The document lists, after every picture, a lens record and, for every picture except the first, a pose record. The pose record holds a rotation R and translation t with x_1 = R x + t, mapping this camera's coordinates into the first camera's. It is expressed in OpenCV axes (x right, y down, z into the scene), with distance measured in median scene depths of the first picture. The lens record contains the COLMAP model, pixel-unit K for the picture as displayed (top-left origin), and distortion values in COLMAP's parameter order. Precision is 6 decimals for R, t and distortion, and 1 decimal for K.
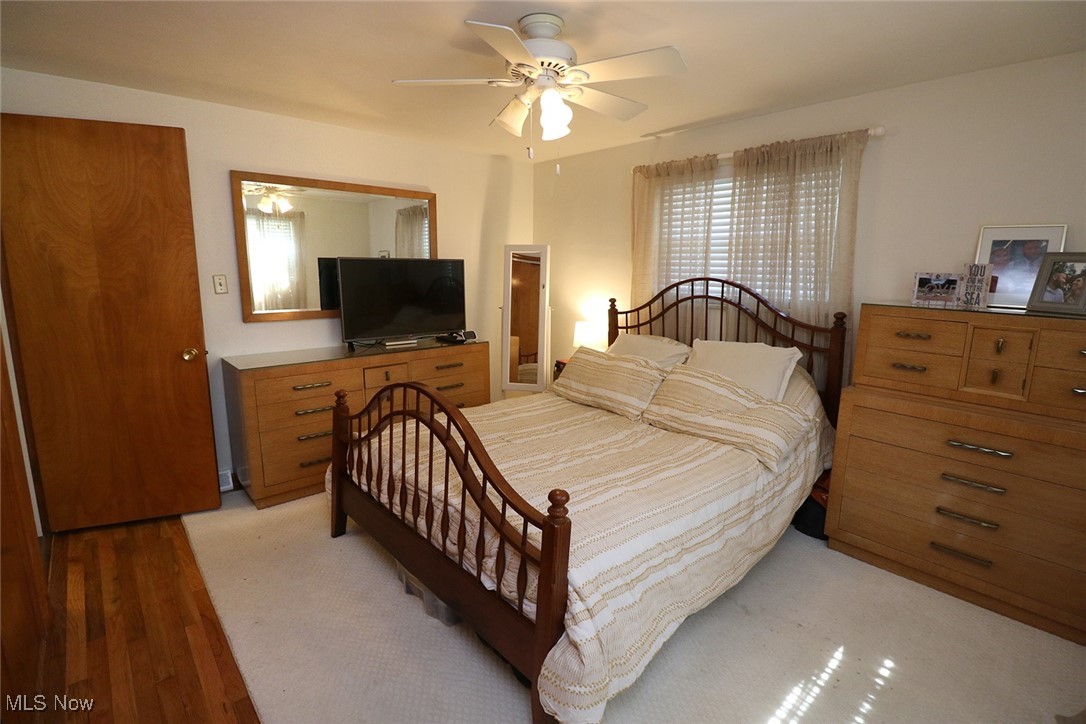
lens RADIAL K [[524.5, 0, 543.0], [0, 524.5, 362.0], [0, 0, 1]] dist [0.032413, 0.000091]
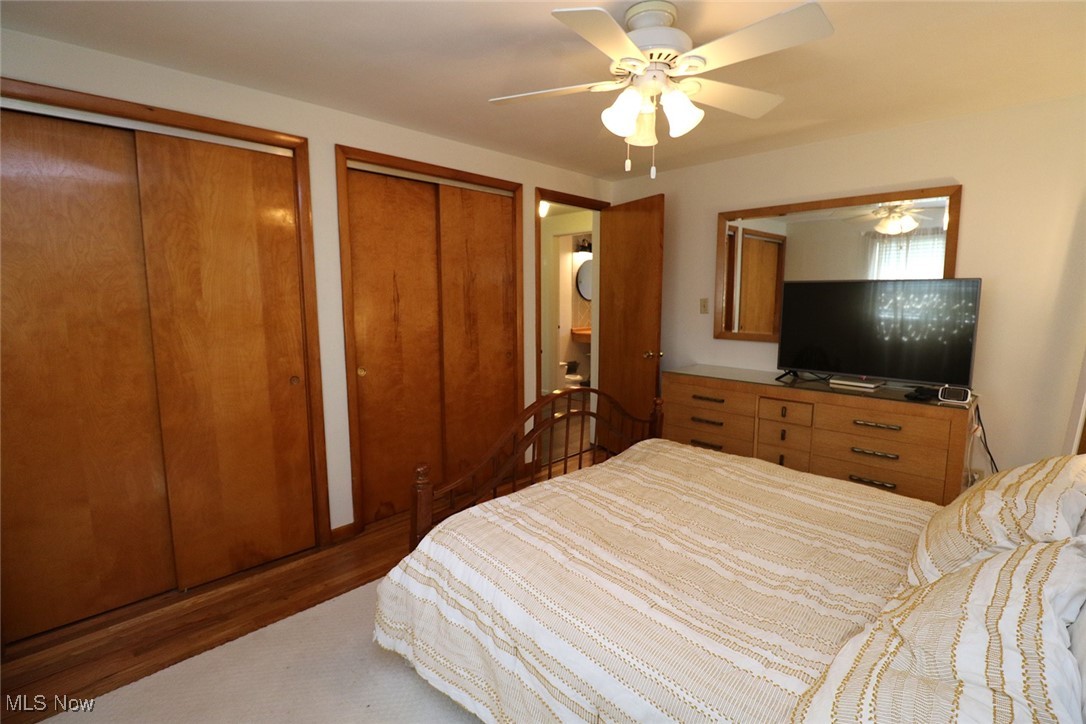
lens RADIAL K [[529.8, 0, 542.5], [0, 529.8, 356.7], [0, 0, 1]] dist [-0.001370, -0.000468]
pose [[0.004686, 0.113461, -0.993531, 0.636744], [-0.182870, 0.976885, 0.110698, -0.097011], [0.983126, 0.181169, 0.025326, 0.617055]]
